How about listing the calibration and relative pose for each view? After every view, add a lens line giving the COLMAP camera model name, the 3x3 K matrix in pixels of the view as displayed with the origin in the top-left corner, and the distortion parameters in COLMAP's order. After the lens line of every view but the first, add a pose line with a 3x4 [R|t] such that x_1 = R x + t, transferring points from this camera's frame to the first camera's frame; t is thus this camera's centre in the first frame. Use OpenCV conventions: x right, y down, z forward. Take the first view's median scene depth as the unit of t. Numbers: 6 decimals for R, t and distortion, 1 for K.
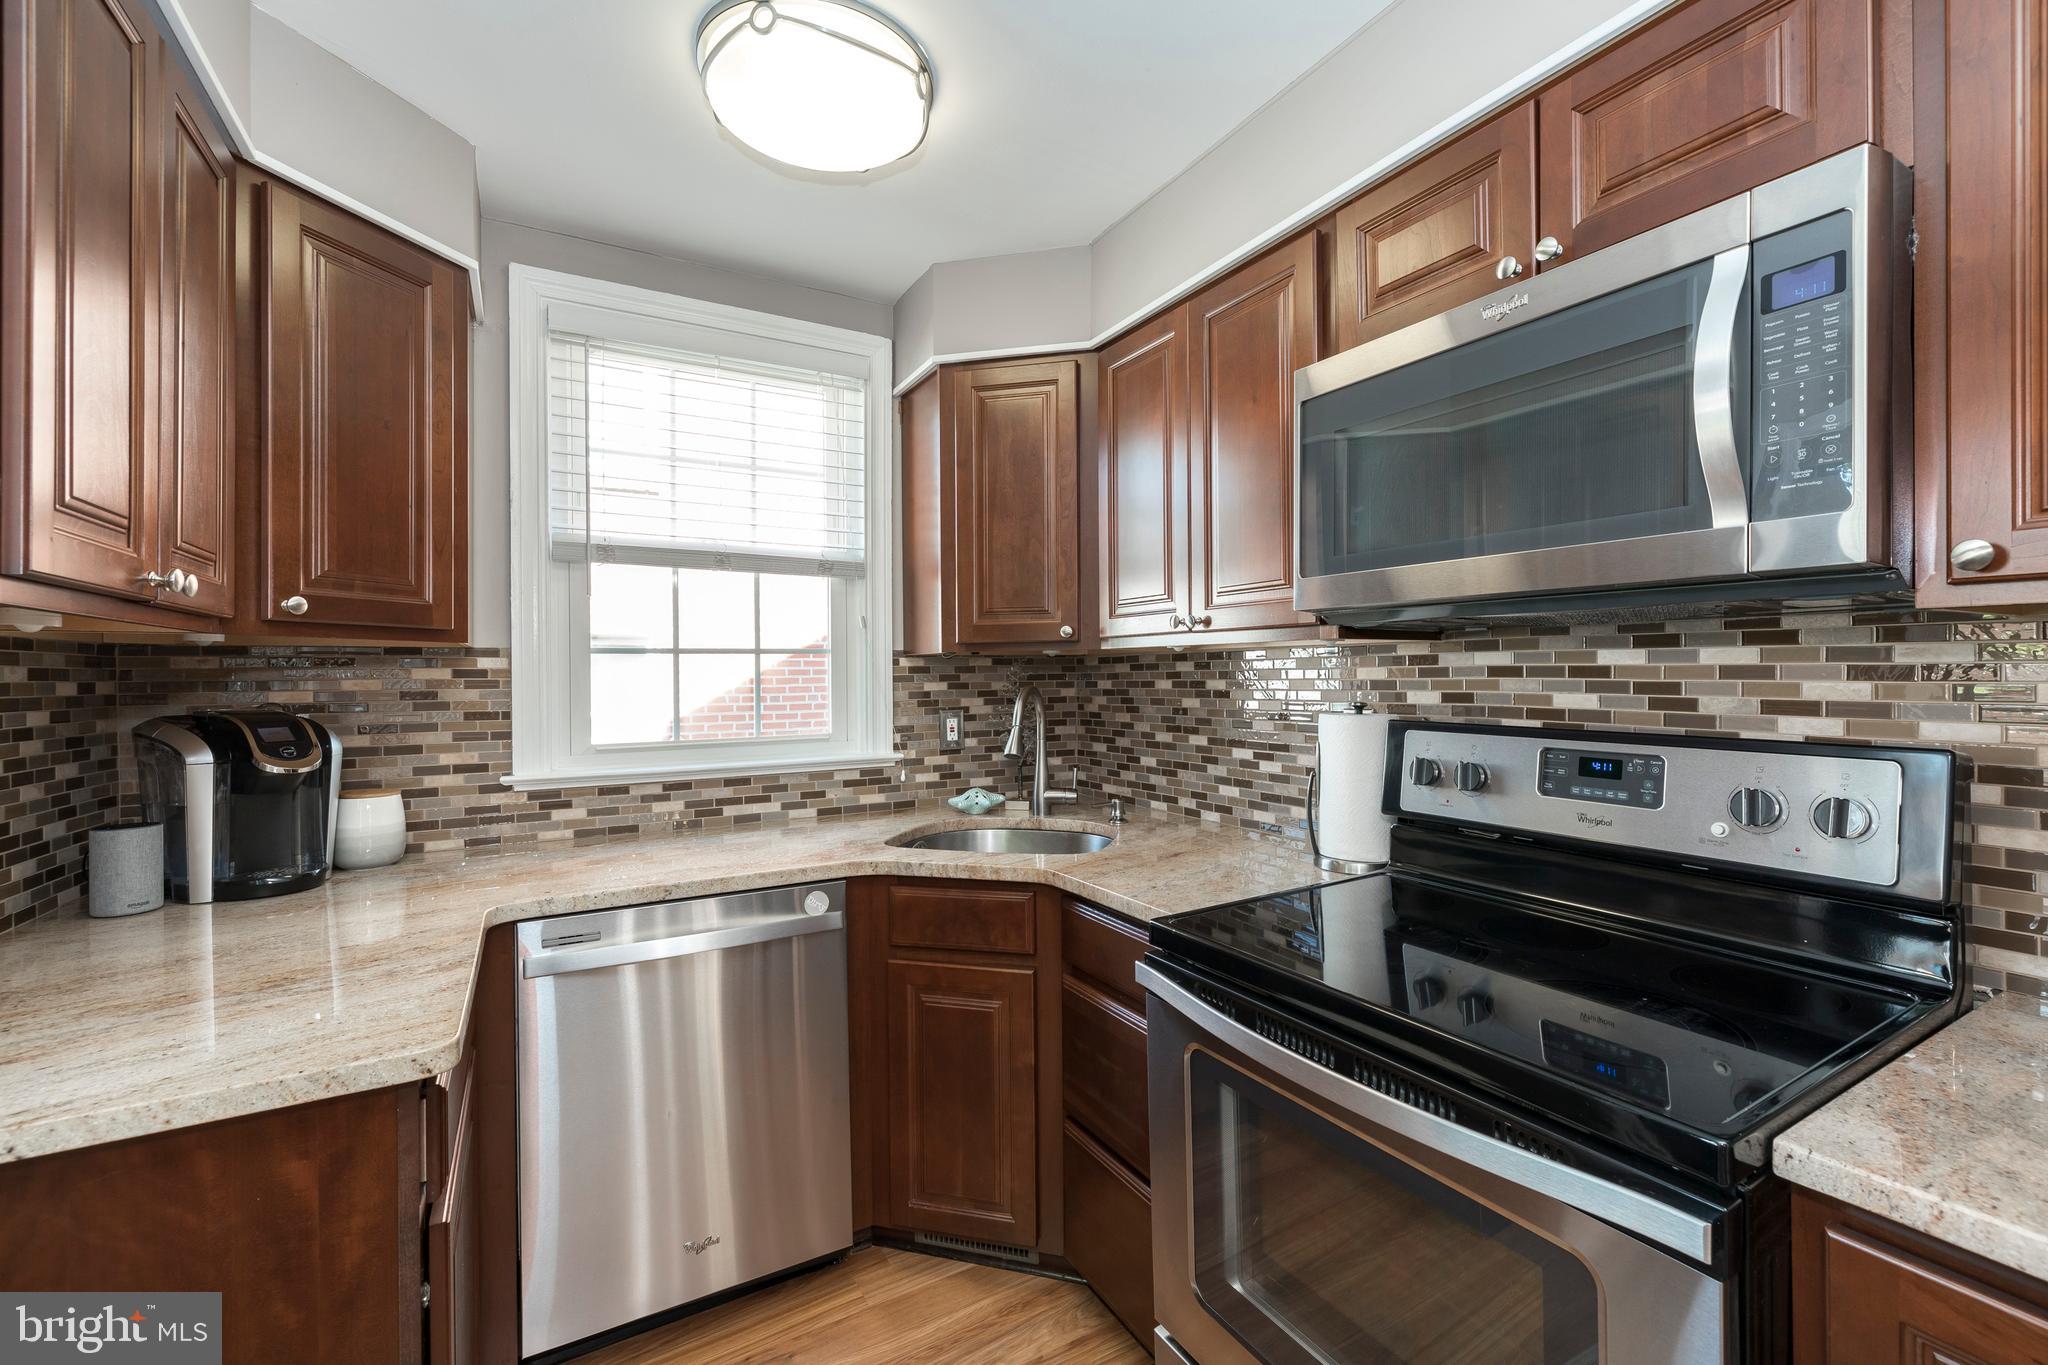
lens RADIAL K [[870.7, 0, 1053.2], [0, 870.7, 675.7], [0, 0, 1]] dist [0.000834, 0.000196]
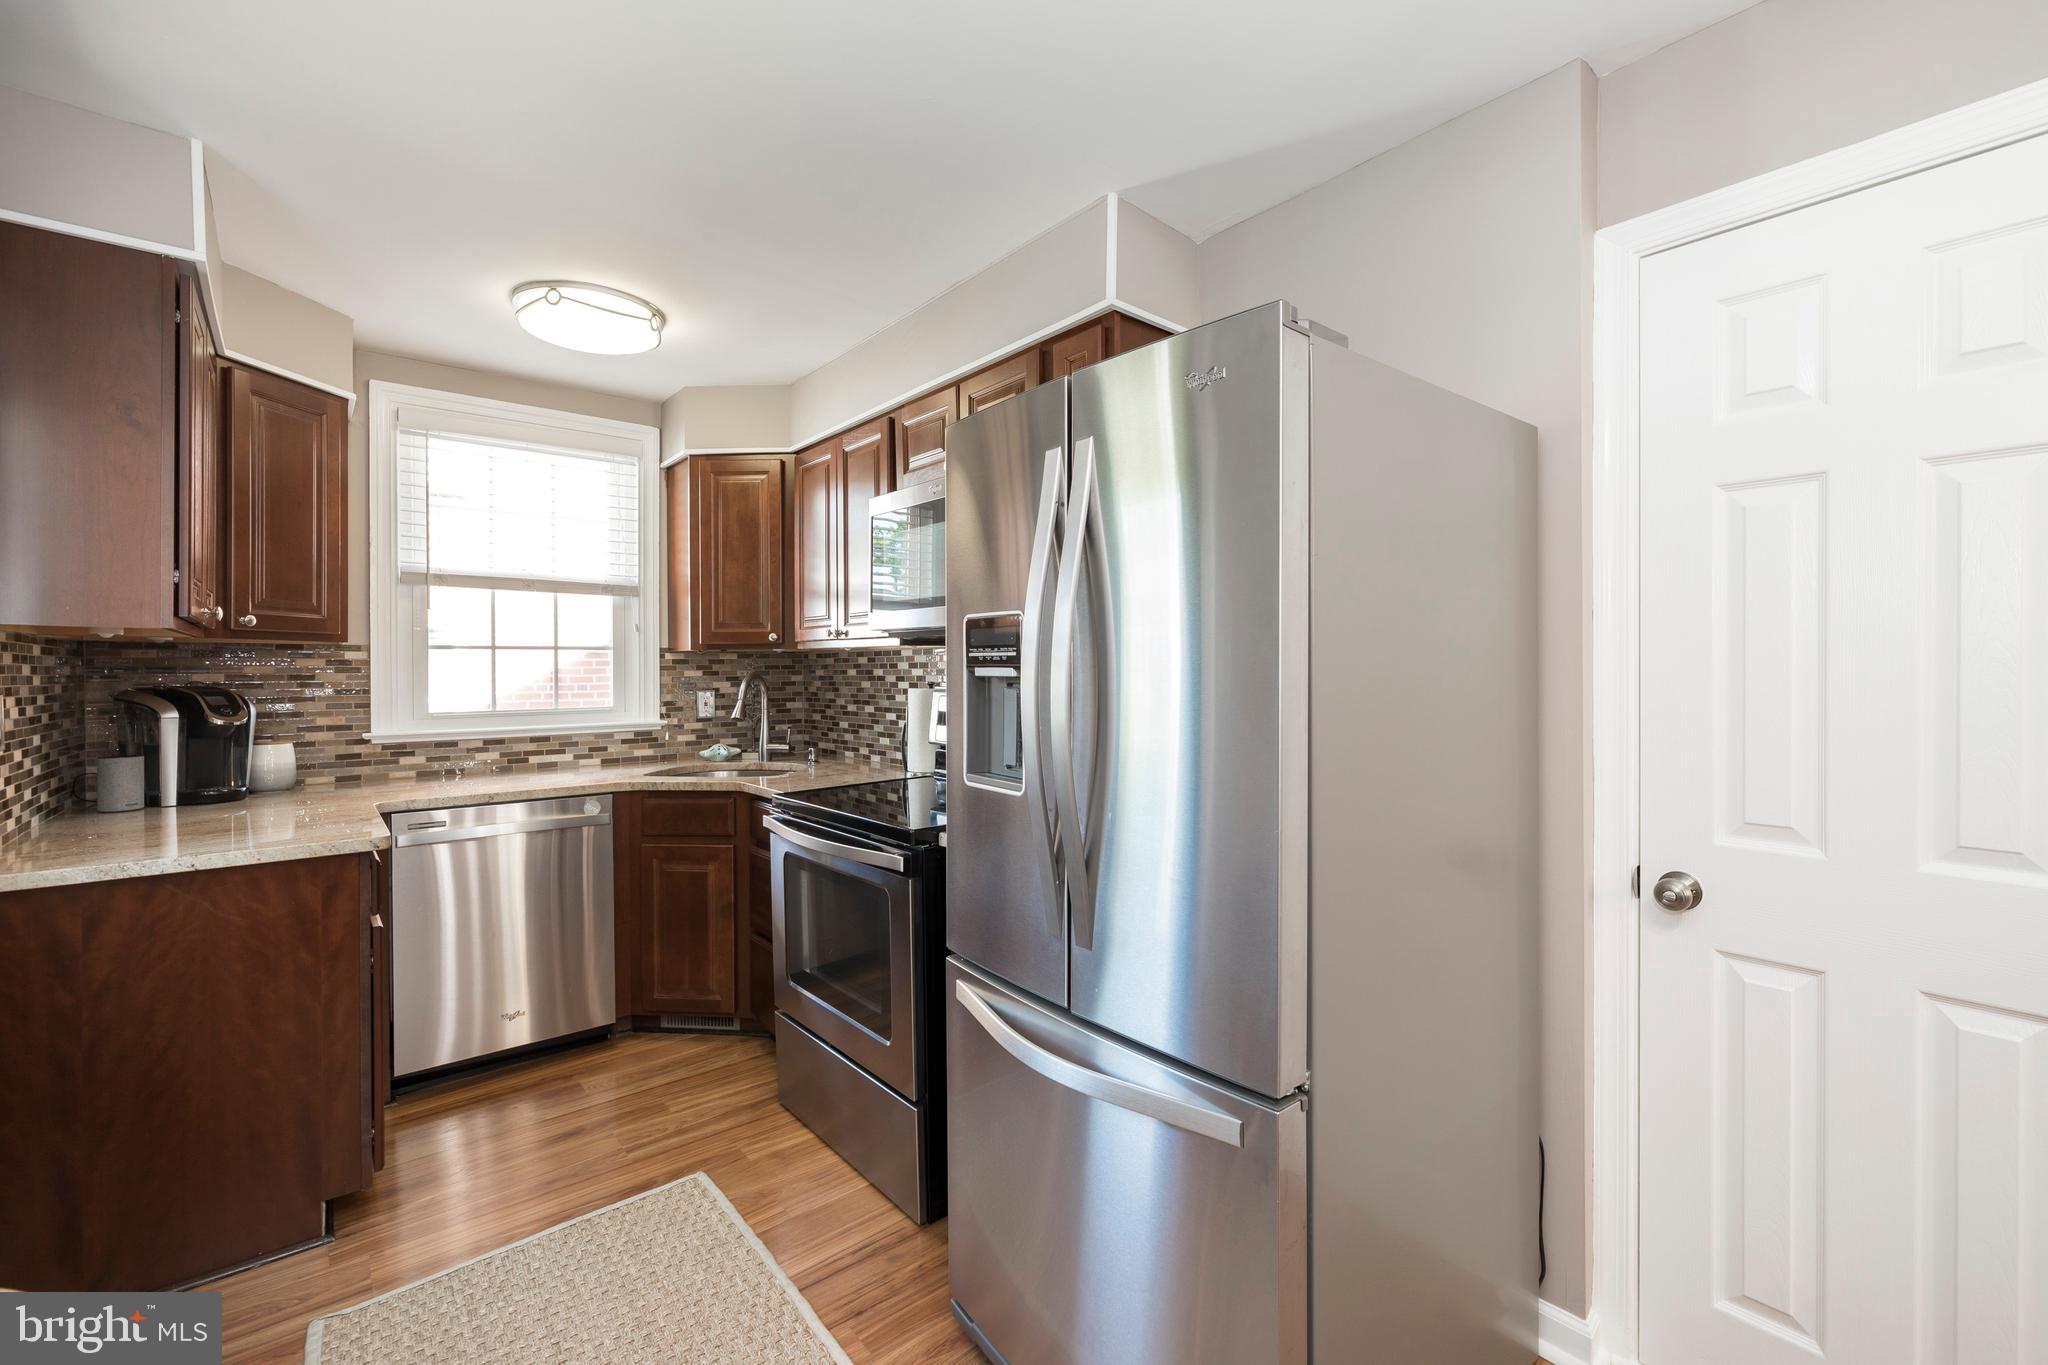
lens RADIAL K [[876.0, 0, 1053.0], [0, 876.0, 671.6], [0, 0, 1]] dist [0.000061, -0.000179]
pose [[0.985000, 0.003382, 0.172523, 0.230900], [-0.003823, 0.999990, 0.002225, 0.004557], [-0.172514, -0.002851, 0.985003, -0.593155]]
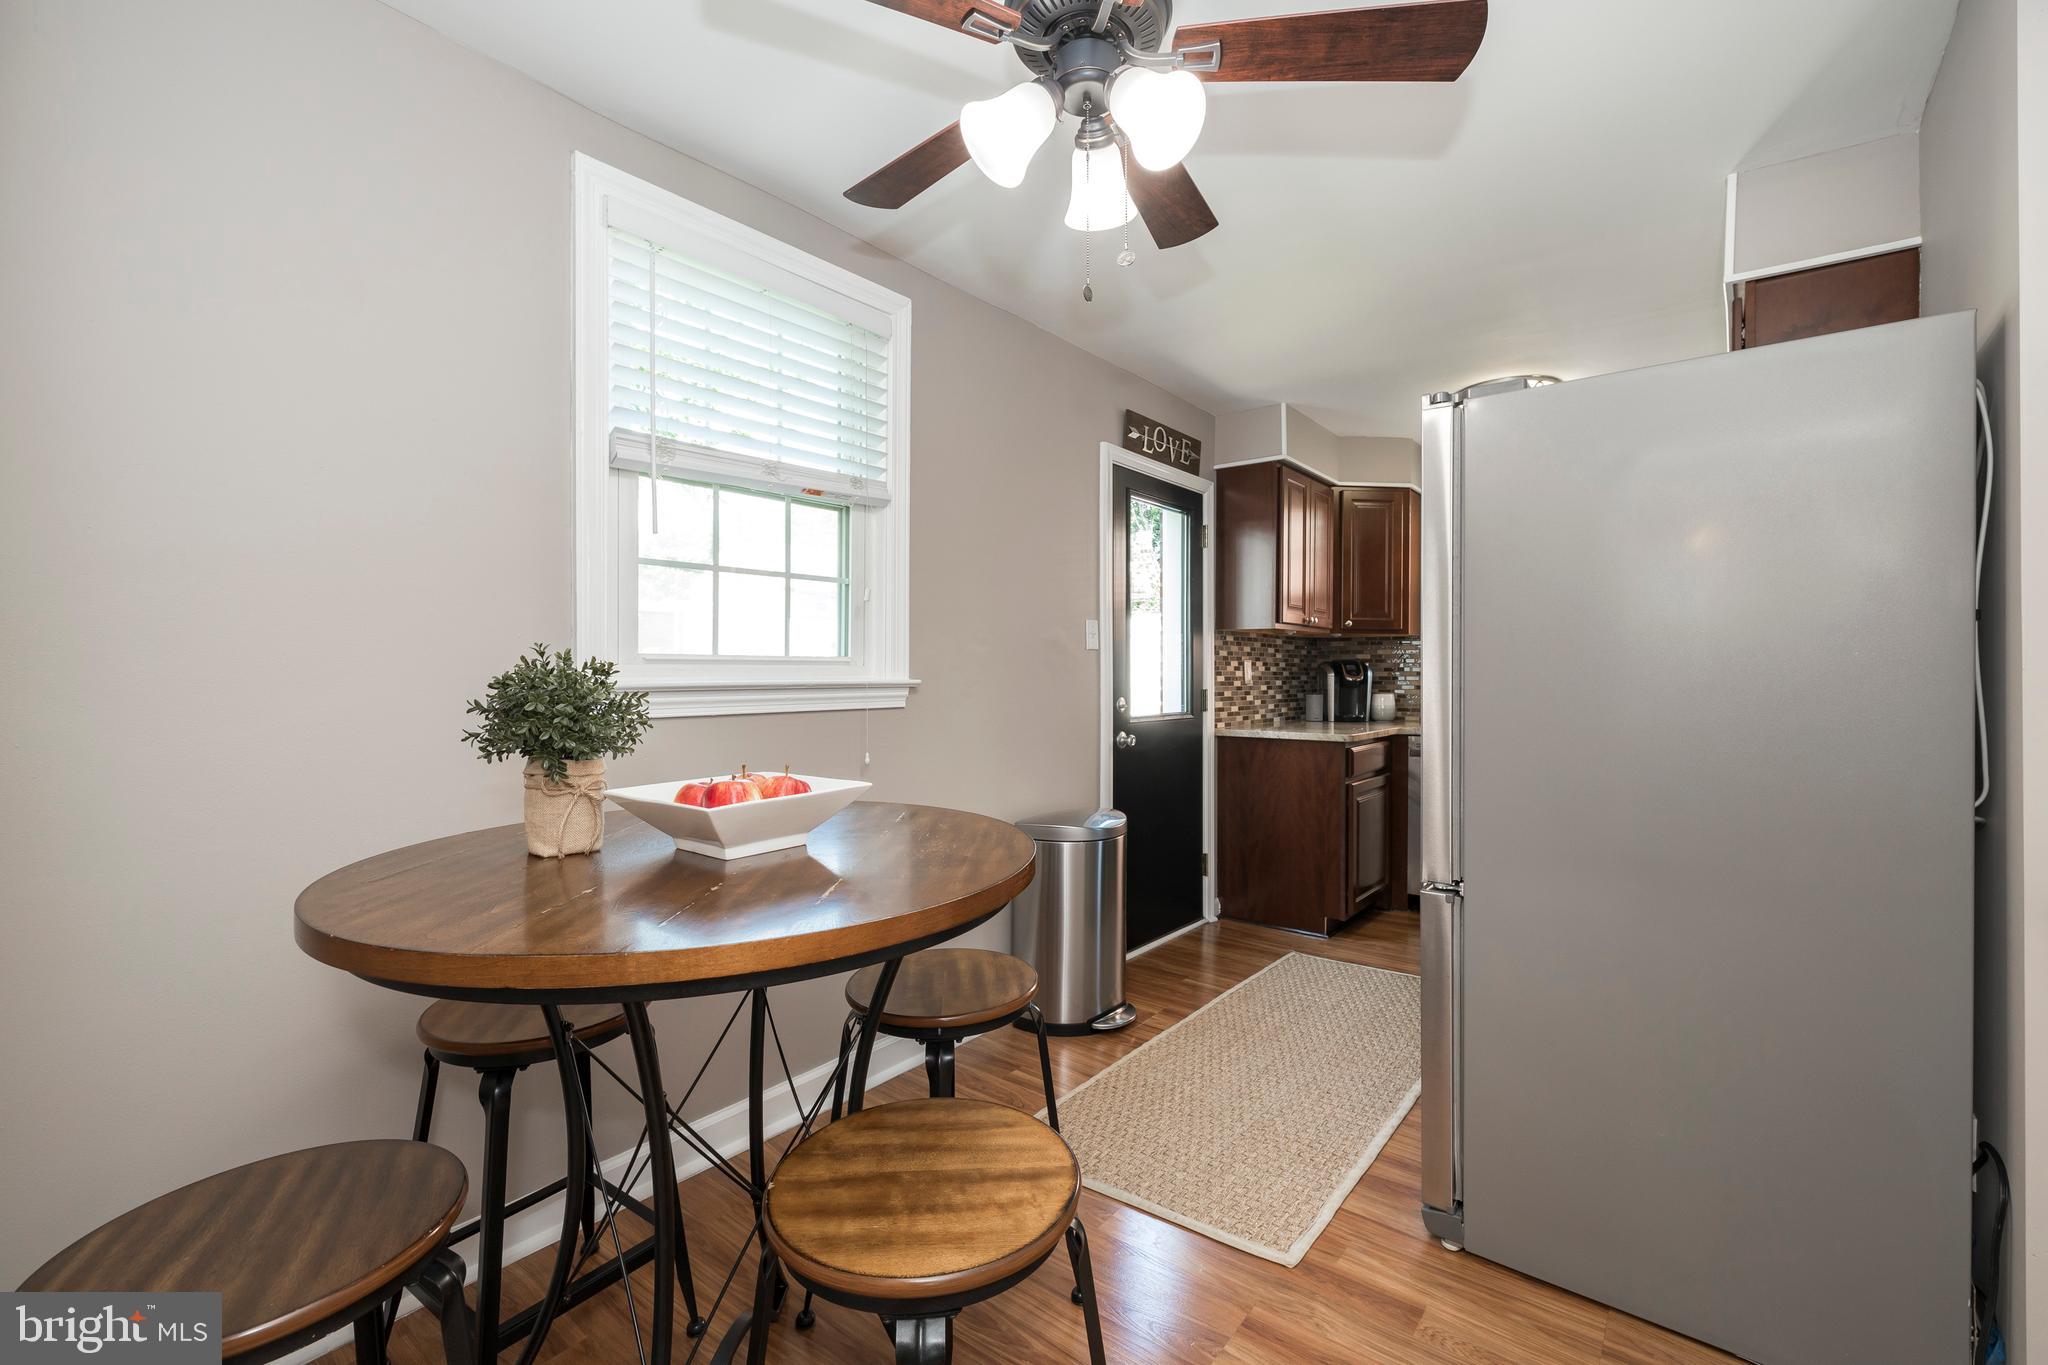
lens RADIAL K [[870.7, 0, 1053.2], [0, 870.7, 675.7], [0, 0, 1]] dist [0.000834, 0.000196]
pose [[0.369463, 0.013575, -0.929146, 1.065671], [-0.005240, 0.999908, 0.012525, 0.046841], [0.929231, 0.000242, 0.369500, -0.736910]]
